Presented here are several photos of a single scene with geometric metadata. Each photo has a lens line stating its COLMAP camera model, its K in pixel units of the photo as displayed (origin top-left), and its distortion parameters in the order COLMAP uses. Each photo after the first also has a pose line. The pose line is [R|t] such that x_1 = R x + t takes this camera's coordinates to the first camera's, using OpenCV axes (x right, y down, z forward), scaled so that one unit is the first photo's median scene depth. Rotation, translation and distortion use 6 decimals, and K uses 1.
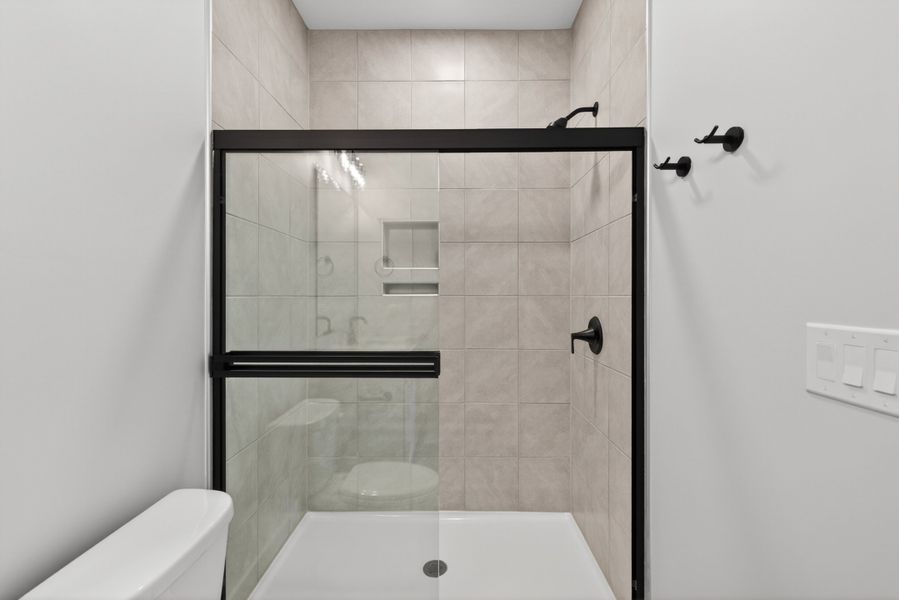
lens RADIAL K [[378.1, 0, 450.1], [0, 378.1, 295.2], [0, 0, 1]] dist [0.009281, -0.000226]
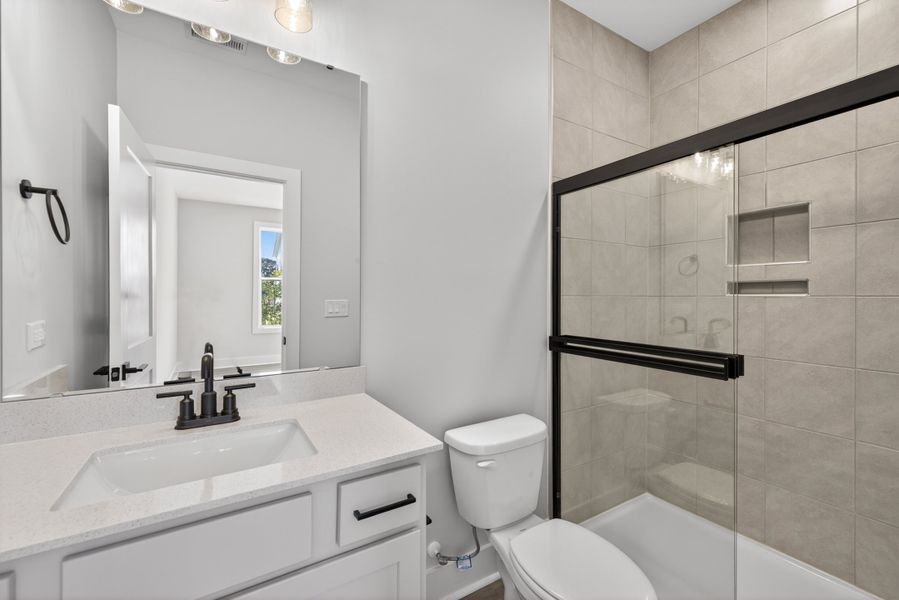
lens RADIAL K [[378.1, 0, 450.1], [0, 378.1, 295.2], [0, 0, 1]] dist [0.009281, -0.000226]
pose [[0.531716, -0.001646, -0.846921, 0.257537], [0.000215, 0.999998, -0.001809, 0.001389], [0.846923, 0.000780, 0.531715, -0.071353]]
